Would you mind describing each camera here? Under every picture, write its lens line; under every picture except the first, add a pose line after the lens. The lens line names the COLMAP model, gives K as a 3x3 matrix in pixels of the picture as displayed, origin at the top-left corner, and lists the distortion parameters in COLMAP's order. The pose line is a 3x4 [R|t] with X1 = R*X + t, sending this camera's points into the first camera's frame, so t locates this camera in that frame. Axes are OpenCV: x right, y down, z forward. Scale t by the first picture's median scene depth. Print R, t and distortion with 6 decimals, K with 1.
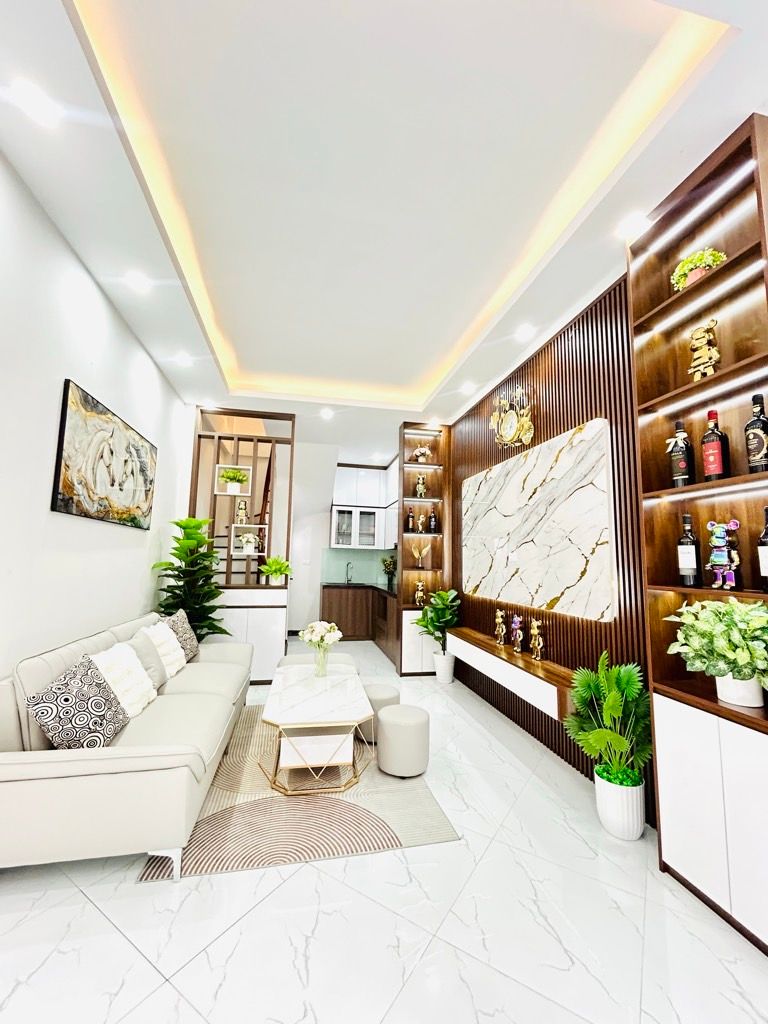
lens RADIAL K [[415.6, 0, 384.0], [0, 415.6, 512.0], [0, 0, 1]] dist [0.001501, 0.001263]
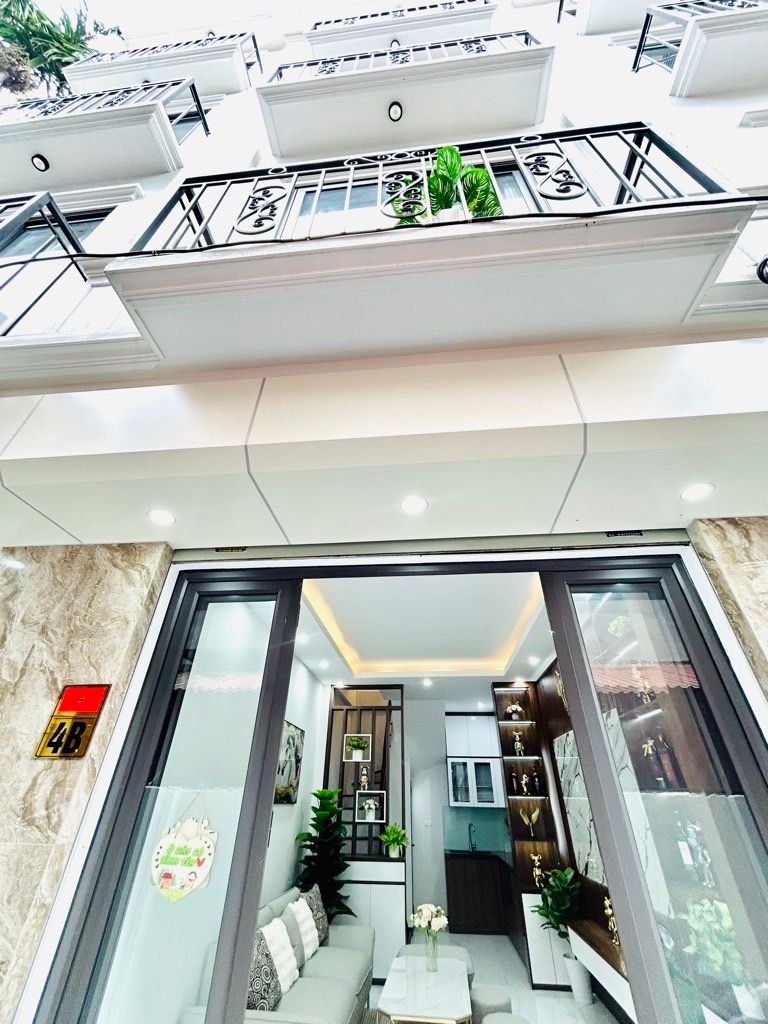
lens RADIAL K [[415.6, 0, 384.0], [0, 415.6, 512.0], [0, 0, 1]] dist [0.001501, 0.001263]
pose [[0.954163, -0.176239, -0.241895, 0.201708], [0.040149, 0.876302, -0.480086, -0.138316], [0.296583, 0.448368, 0.843211, -0.493316]]
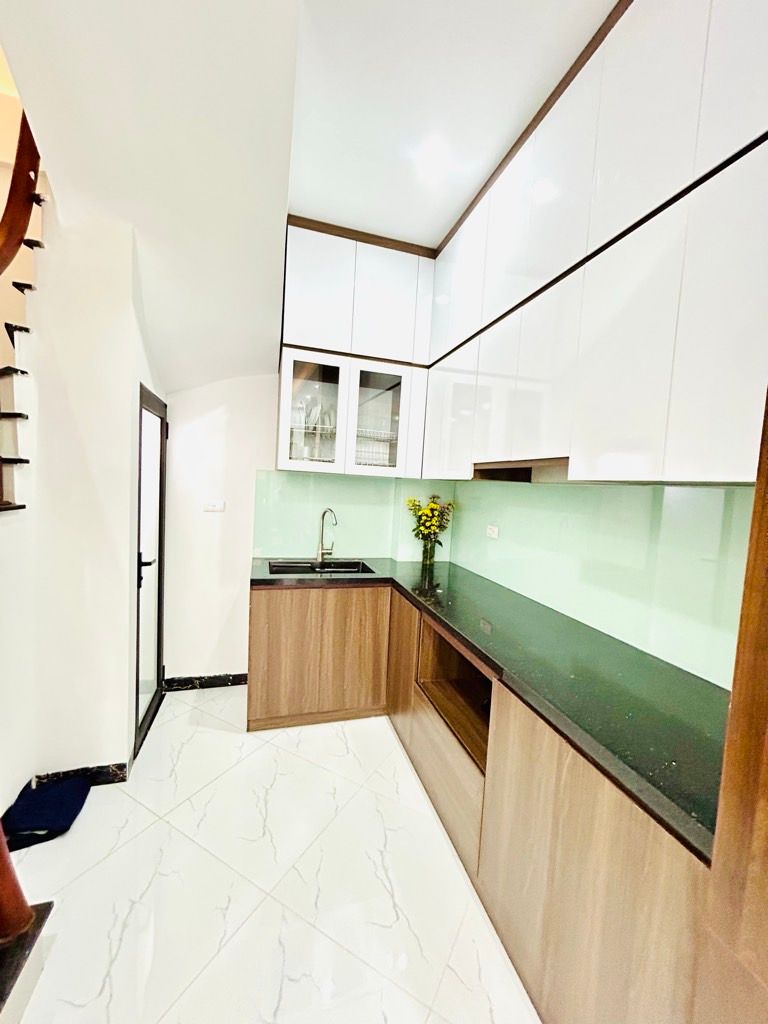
lens RADIAL K [[415.6, 0, 384.0], [0, 415.6, 512.0], [0, 0, 1]] dist [0.001501, 0.001263]
pose [[0.996700, 0.027884, 0.076228, -0.142683], [-0.042008, 0.980790, 0.190490, 0.111479], [-0.069452, -0.193064, 0.978725, 1.441725]]
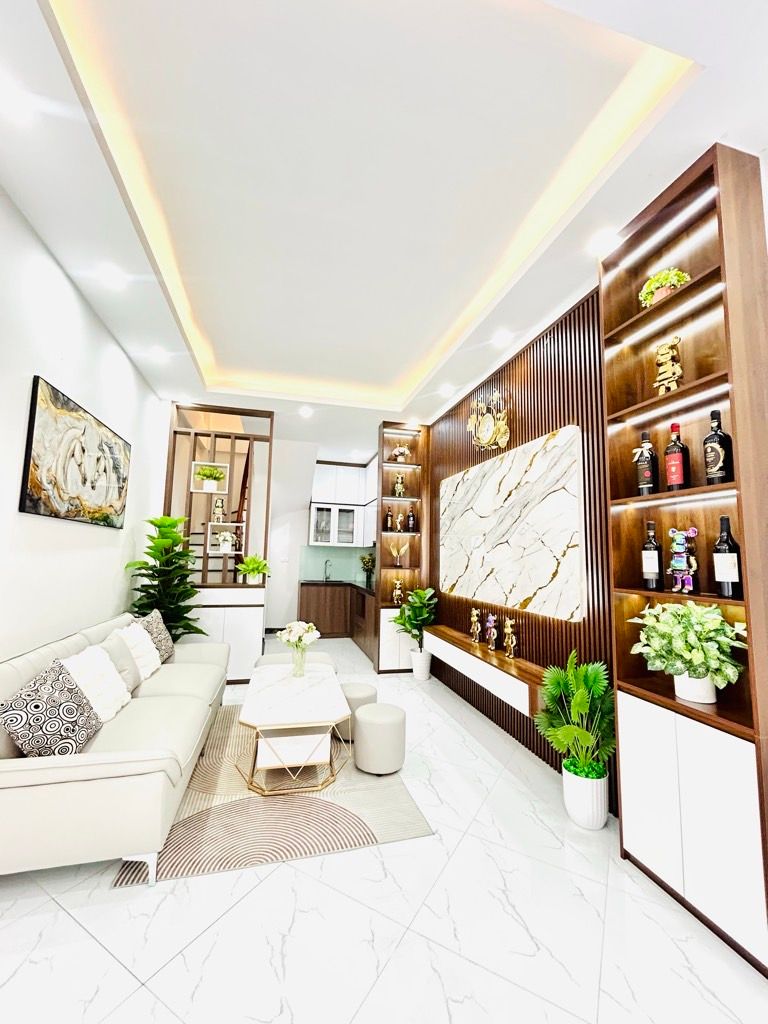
lens RADIAL K [[415.6, 0, 384.0], [0, 415.6, 512.0], [0, 0, 1]] dist [0.001501, 0.001263]
pose [[0.998705, 0.007312, 0.050350, 0.000888], [-0.007861, 0.999912, 0.010702, -0.013514], [-0.050268, -0.011084, 0.998674, -0.009272]]
